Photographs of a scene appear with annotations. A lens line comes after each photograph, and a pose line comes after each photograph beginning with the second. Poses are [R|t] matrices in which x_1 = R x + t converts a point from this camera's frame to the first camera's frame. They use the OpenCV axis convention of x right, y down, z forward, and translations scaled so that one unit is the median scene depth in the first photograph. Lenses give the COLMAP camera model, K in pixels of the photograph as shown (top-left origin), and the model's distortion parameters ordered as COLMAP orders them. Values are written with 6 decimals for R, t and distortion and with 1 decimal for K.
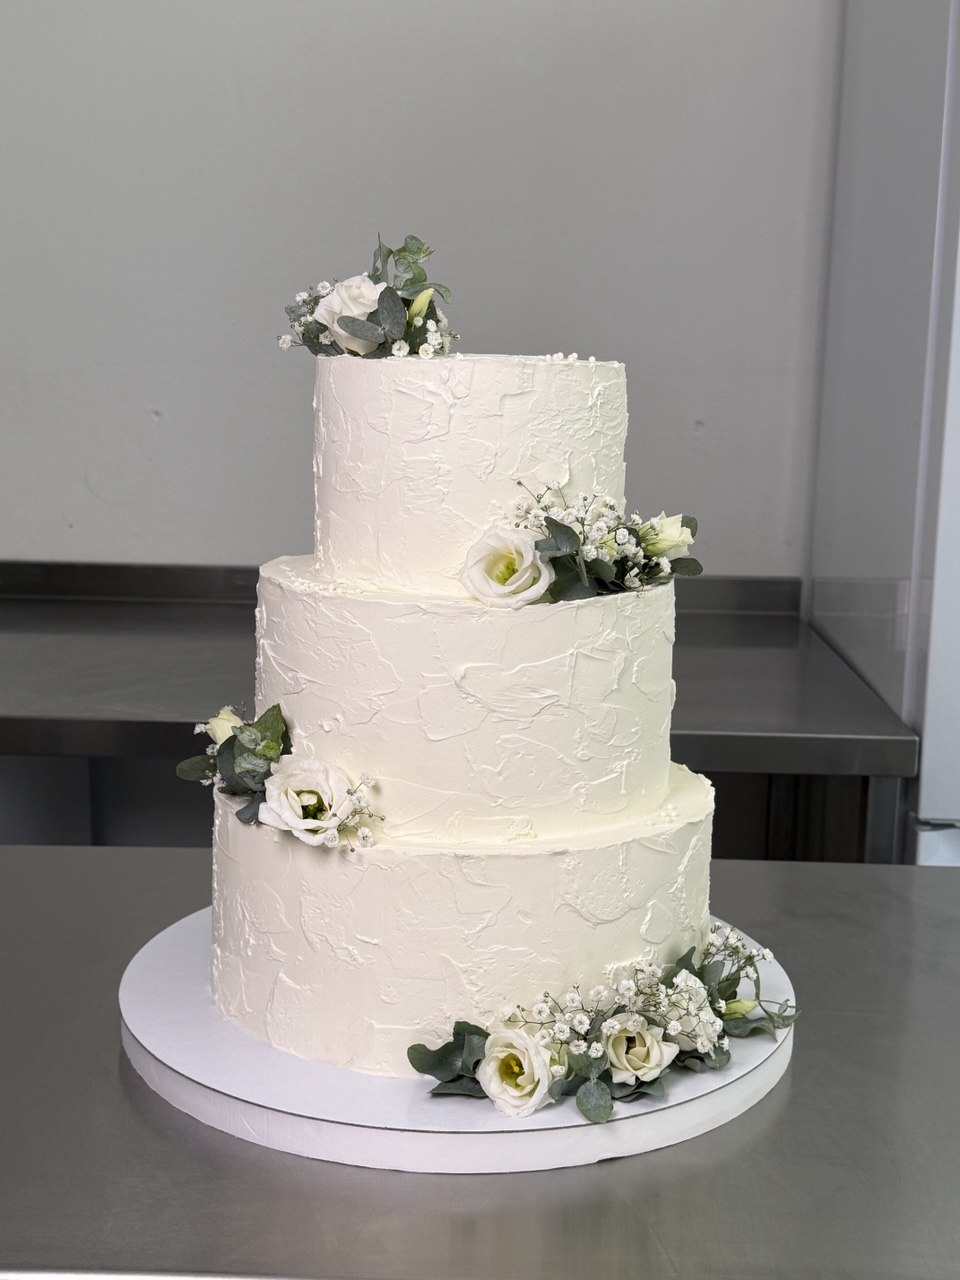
lens RADIAL K [[1568.7, 0, 480.0], [0, 1568.7, 640.0], [0, 0, 1]] dist [0.012591, 0.001949]
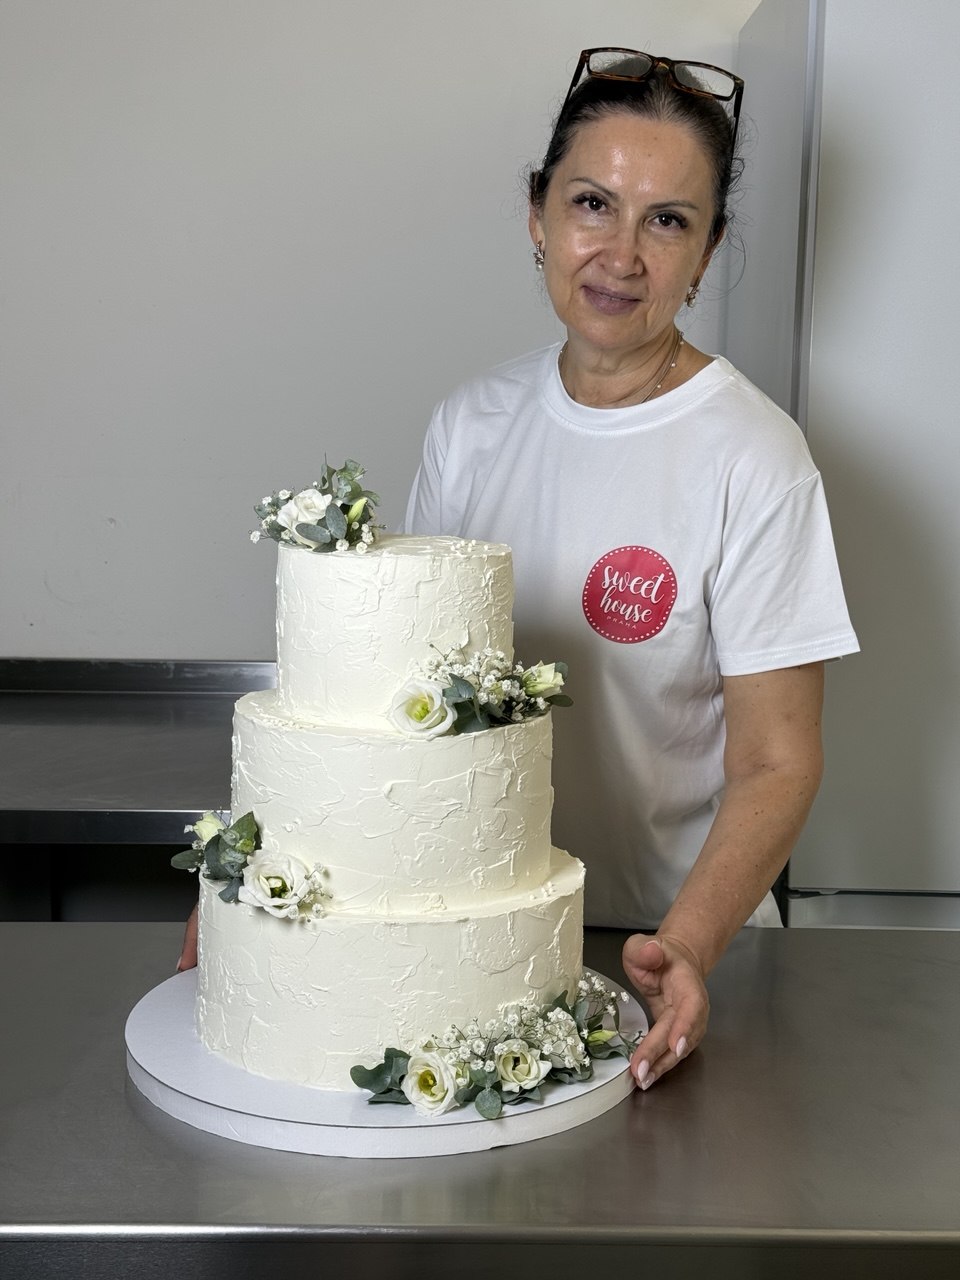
lens RADIAL K [[1568.7, 0, 480.0], [0, 1568.7, 640.0], [0, 0, 1]] dist [0.012591, 0.001949]
pose [[0.999126, -0.007069, 0.041209, 0.011545], [0.008903, 0.998970, -0.044494, -0.044472], [-0.040852, 0.044822, 0.998159, -0.352922]]
